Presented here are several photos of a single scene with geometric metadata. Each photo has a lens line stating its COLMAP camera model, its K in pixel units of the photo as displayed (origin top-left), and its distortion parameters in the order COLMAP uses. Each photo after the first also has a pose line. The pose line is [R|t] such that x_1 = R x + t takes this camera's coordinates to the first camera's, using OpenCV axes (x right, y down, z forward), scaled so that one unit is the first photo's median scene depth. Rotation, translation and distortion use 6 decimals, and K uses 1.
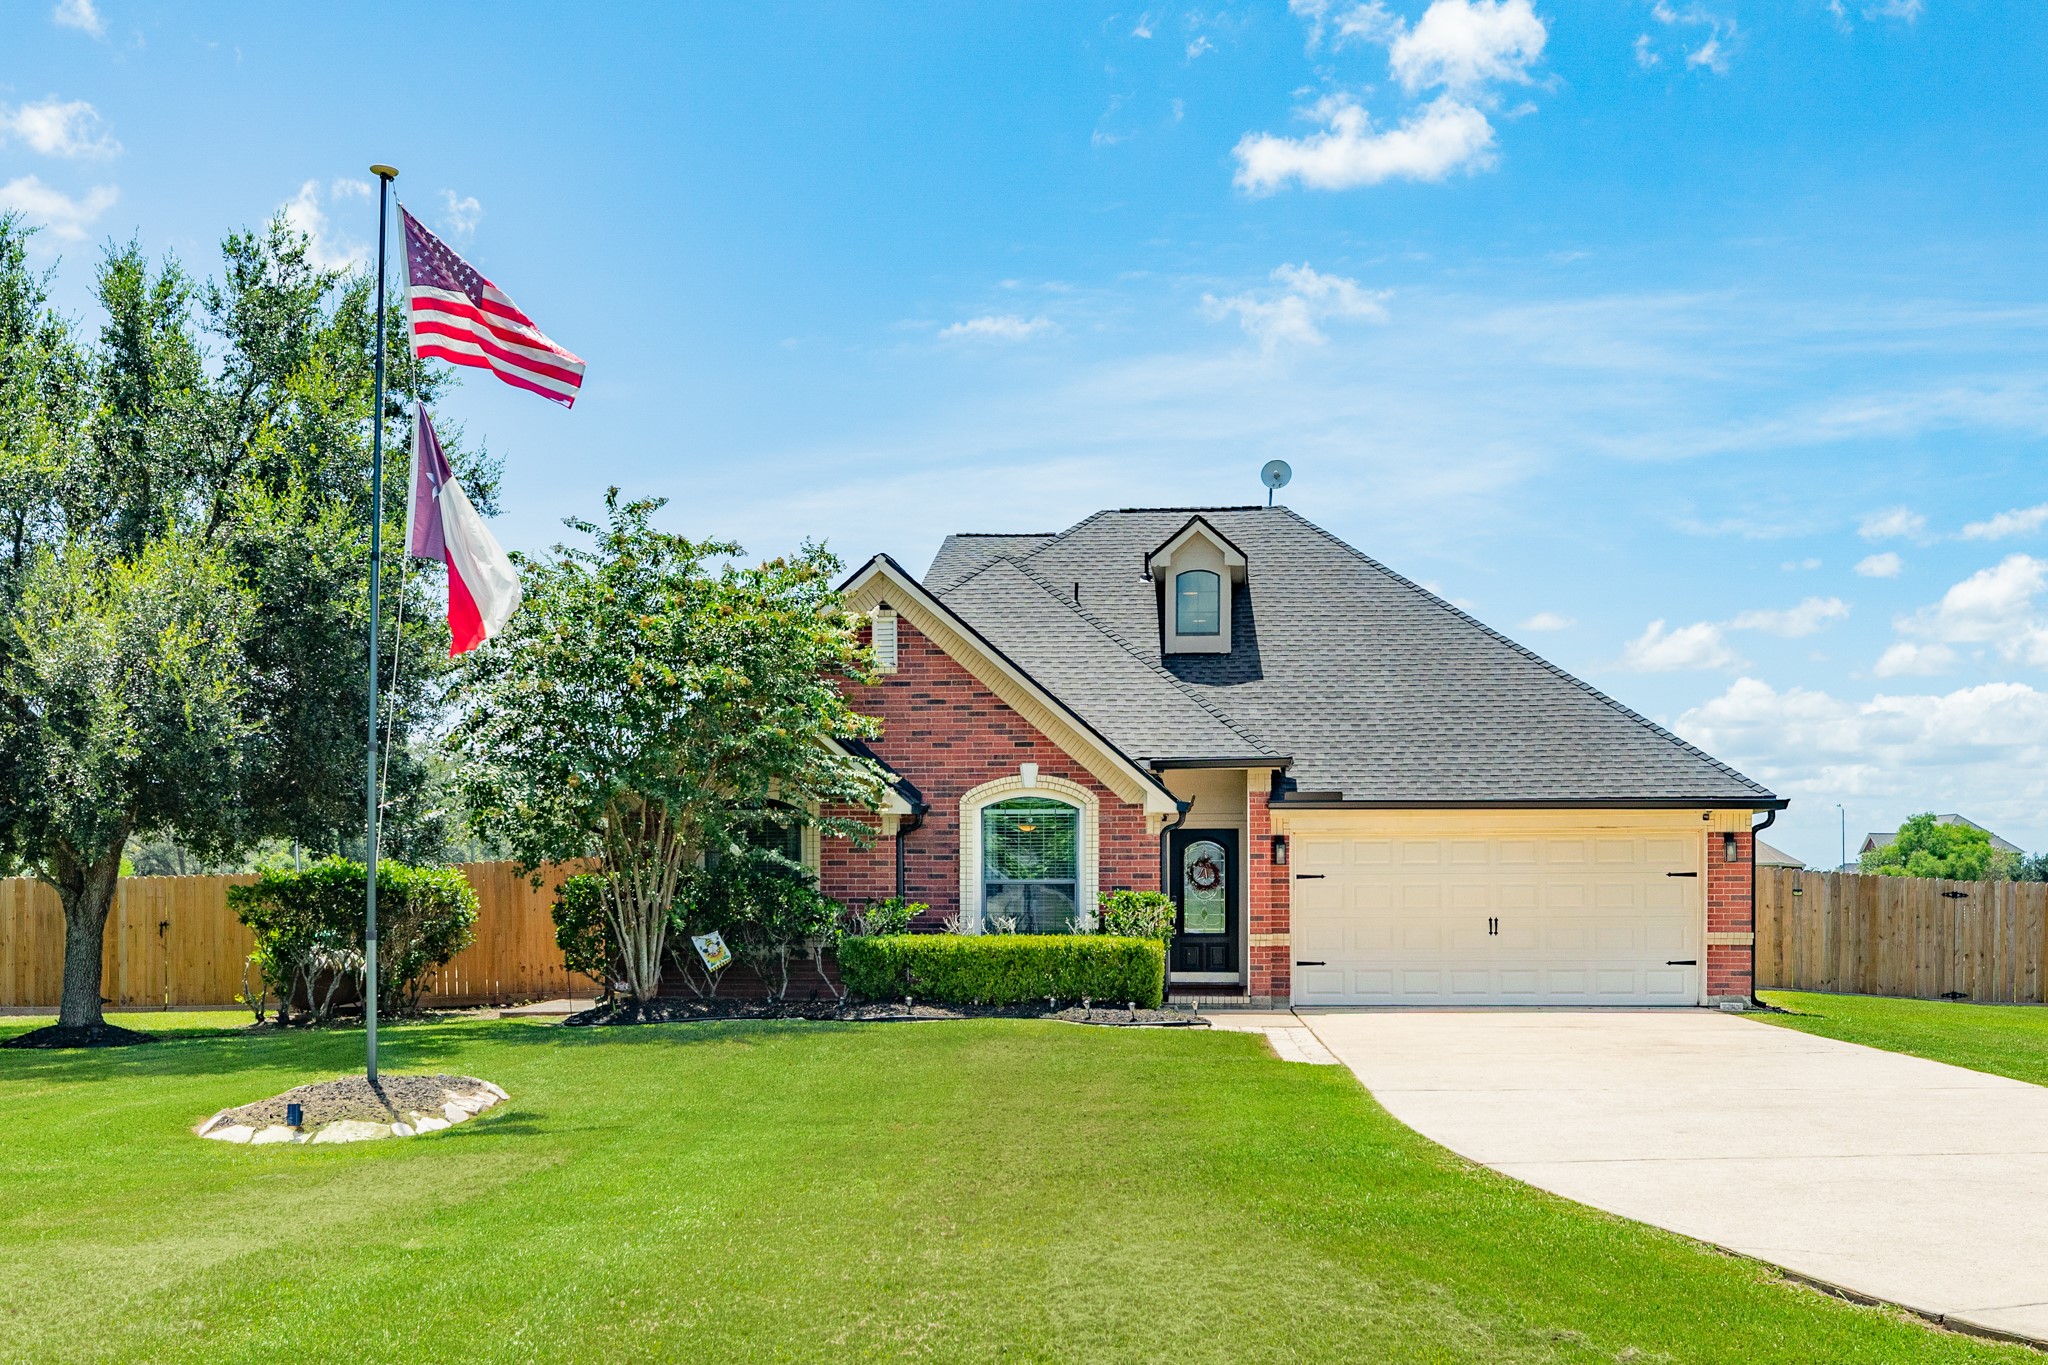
lens RADIAL K [[2342.8, 0, 1024.2], [0, 2342.8, 685.7], [0, 0, 1]] dist [-0.014257, 0.000000]
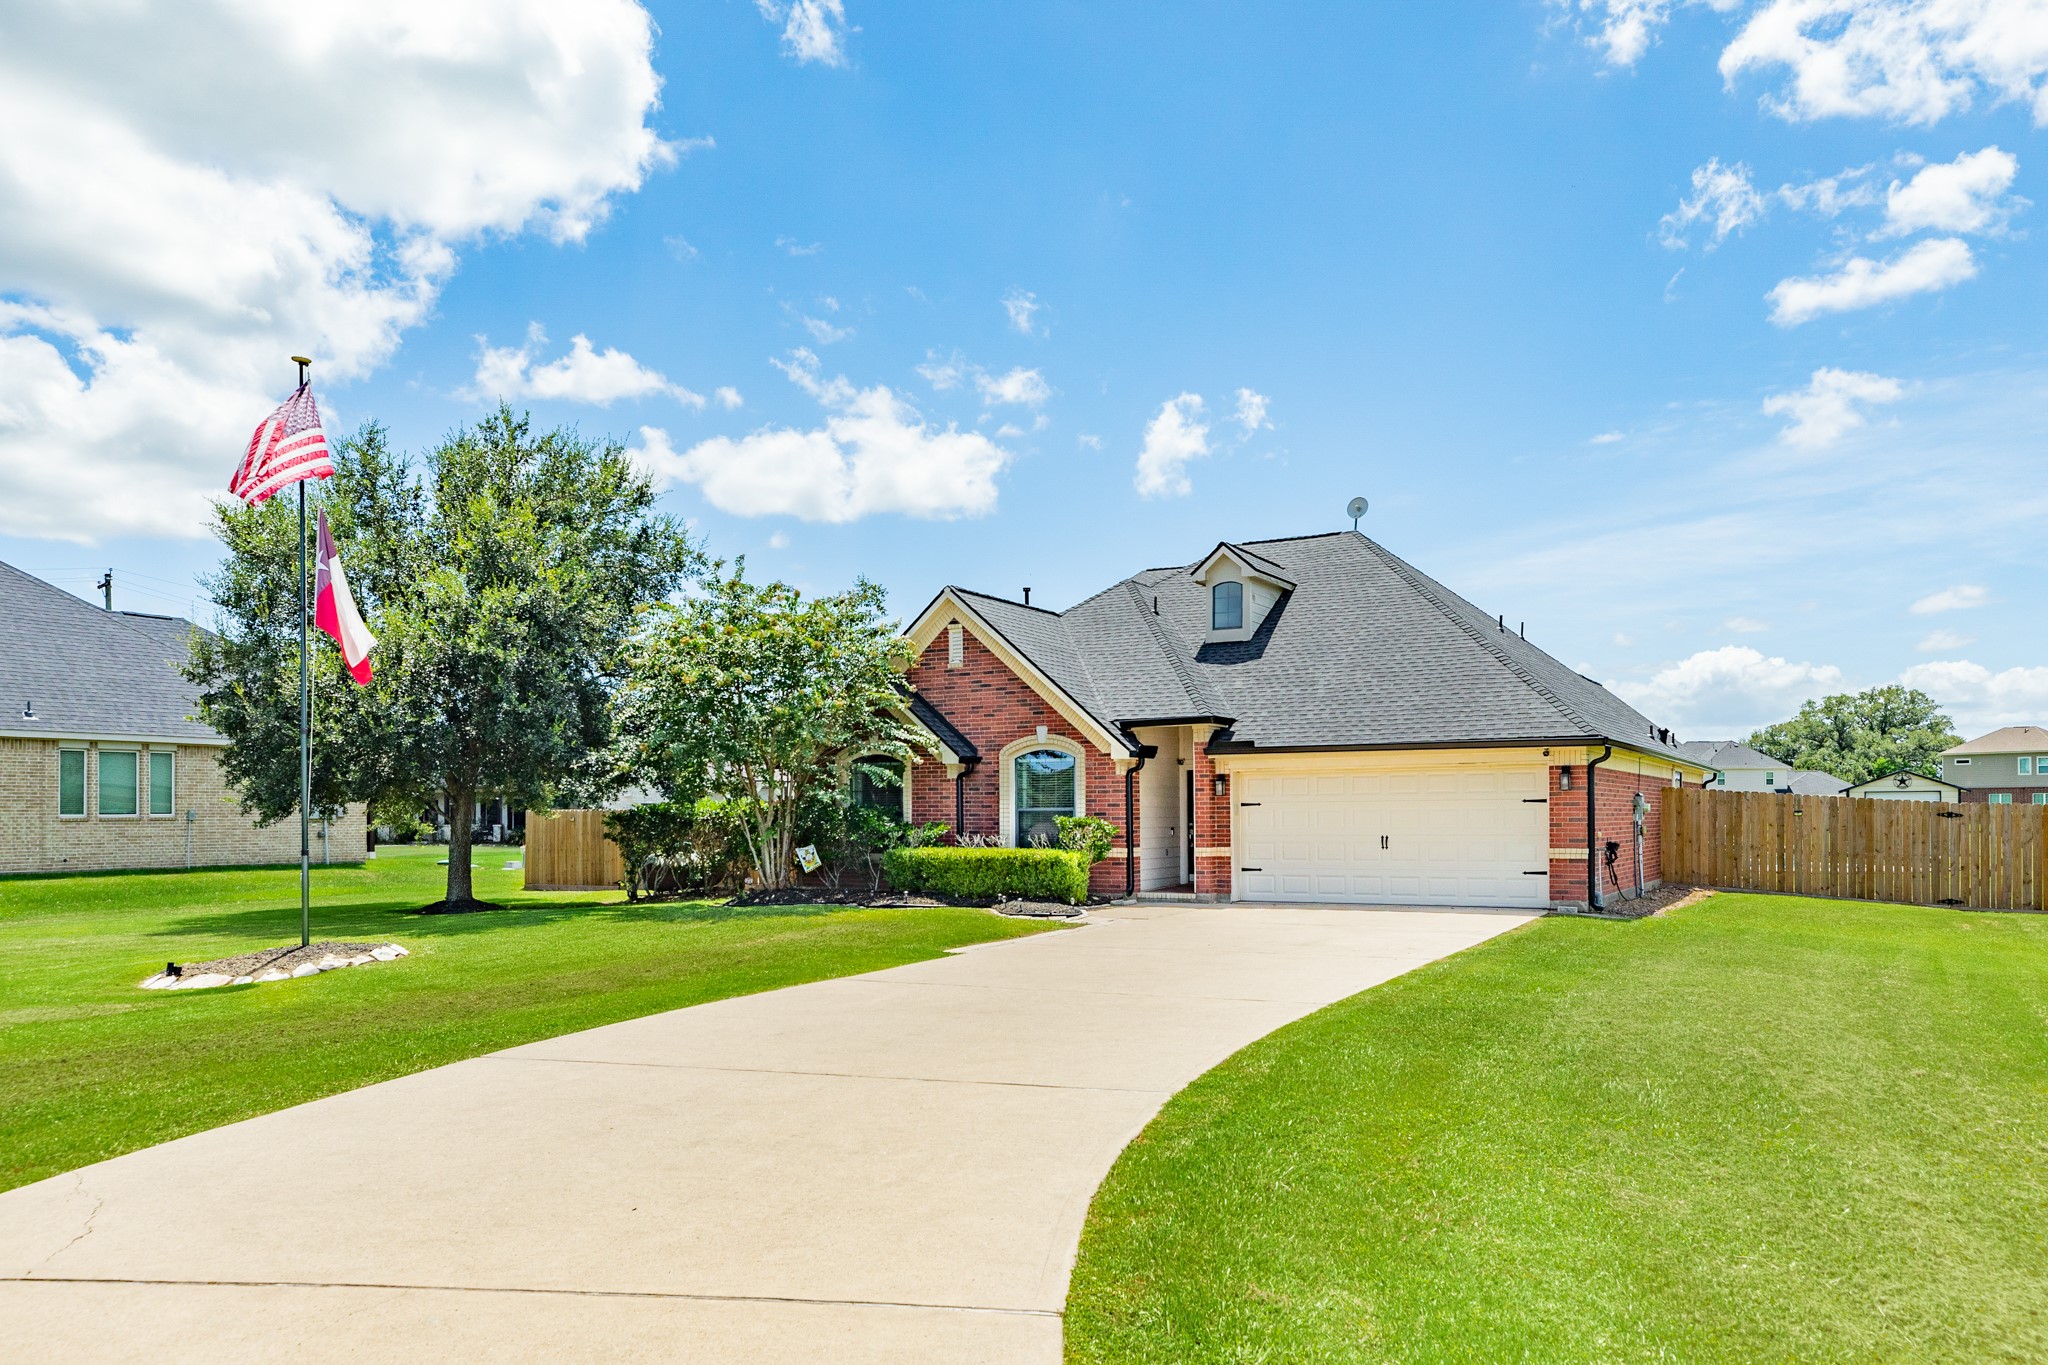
lens RADIAL K [[1406.8, 0, 1024.9], [0, 1406.8, 685.3], [0, 0, 1]] dist [0.005455, 0.004131]
pose [[0.909014, -0.042661, -0.414575, 0.345180], [0.042534, 0.999049, -0.009544, 0.016040], [0.414588, -0.008958, 0.909965, 0.220561]]
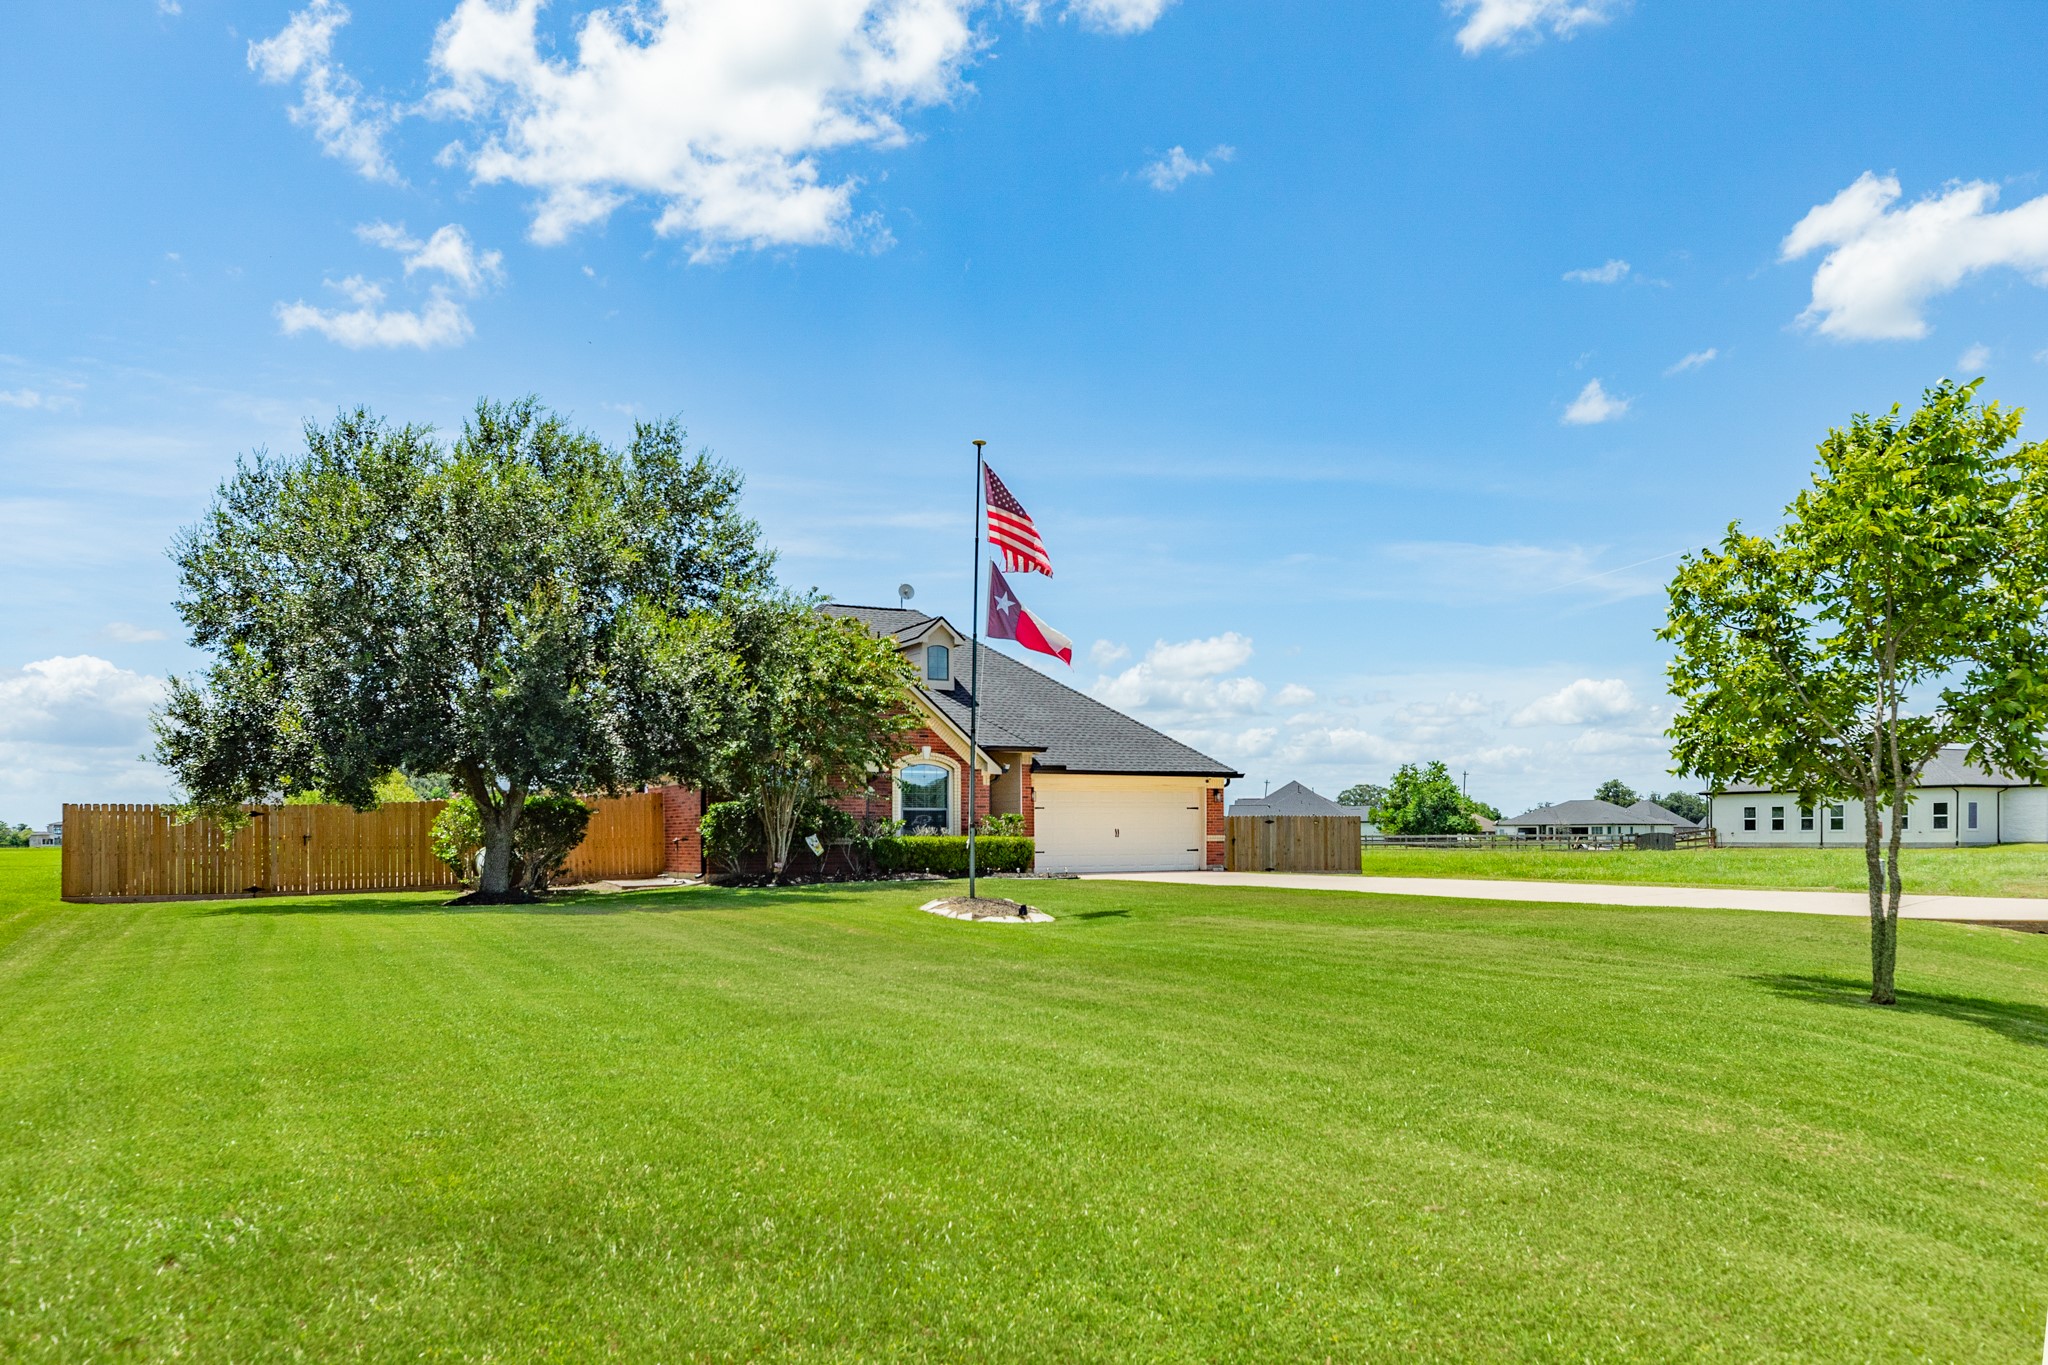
lens RADIAL K [[1532.2, 0, 1023.7], [0, 1532.2, 677.9], [0, 0, 1]] dist [0.001523, 0.000750]
pose [[0.836080, 0.053971, 0.545946, -0.605037], [-0.044889, 0.998542, -0.029968, 0.011521], [-0.546767, 0.000548, 0.837284, -0.073782]]
